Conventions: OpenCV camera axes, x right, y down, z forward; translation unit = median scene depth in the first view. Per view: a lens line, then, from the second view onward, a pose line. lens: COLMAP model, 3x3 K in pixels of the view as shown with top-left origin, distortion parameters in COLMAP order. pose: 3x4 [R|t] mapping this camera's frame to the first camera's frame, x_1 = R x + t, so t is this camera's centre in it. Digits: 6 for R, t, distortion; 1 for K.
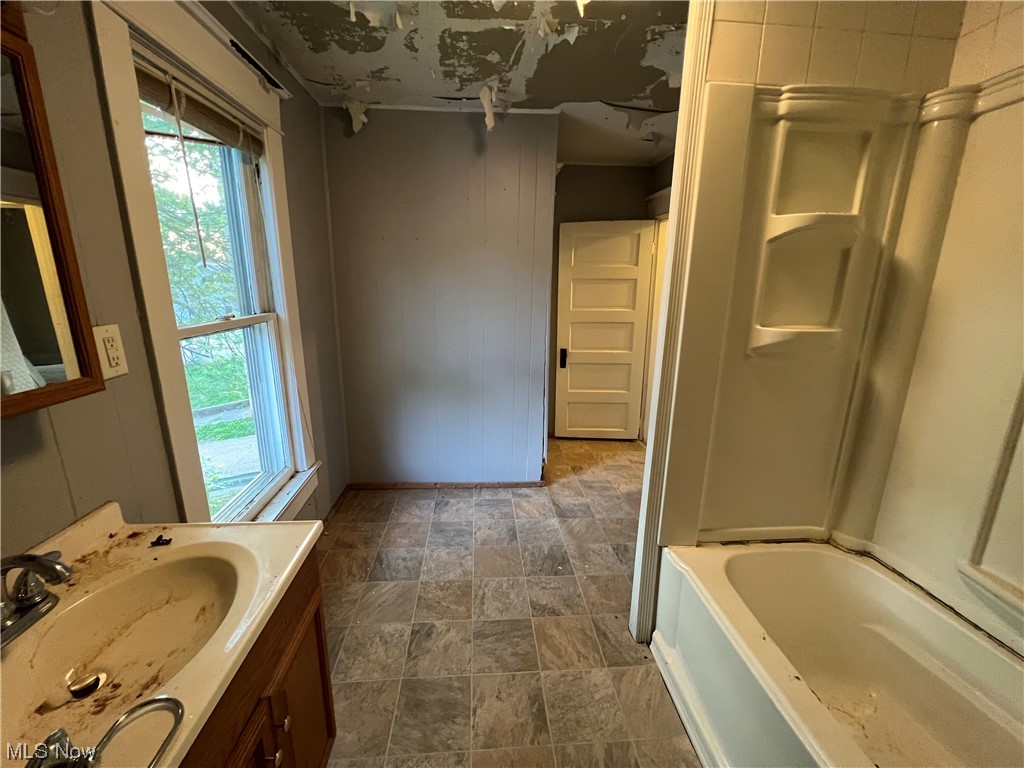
lens RADIAL K [[408.9, 0, 509.9], [0, 408.9, 379.6], [0, 0, 1]] dist [0.000399, 0.000164]
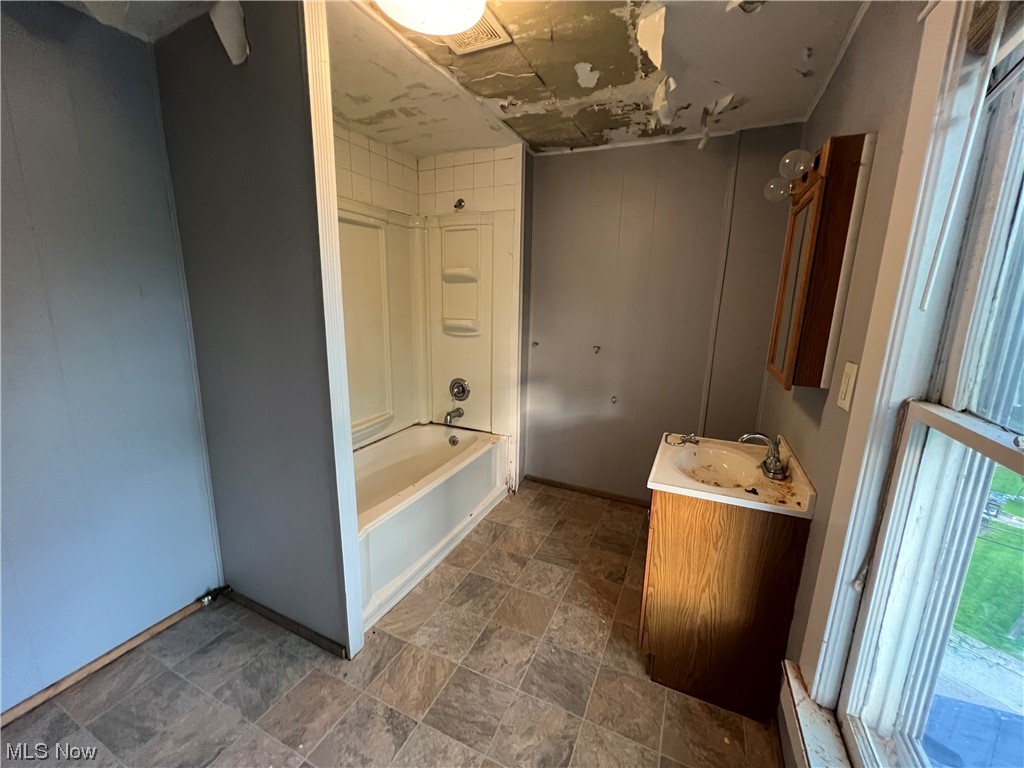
lens RADIAL K [[408.9, 0, 513.1], [0, 408.9, 382.2], [0, 0, 1]] dist [0.000399, 0.000164]
pose [[-0.868251, -0.132328, 0.478152, -0.464526], [0.078118, 0.915287, 0.395154, -0.379474], [-0.489937, 0.380445, -0.784362, 1.493806]]
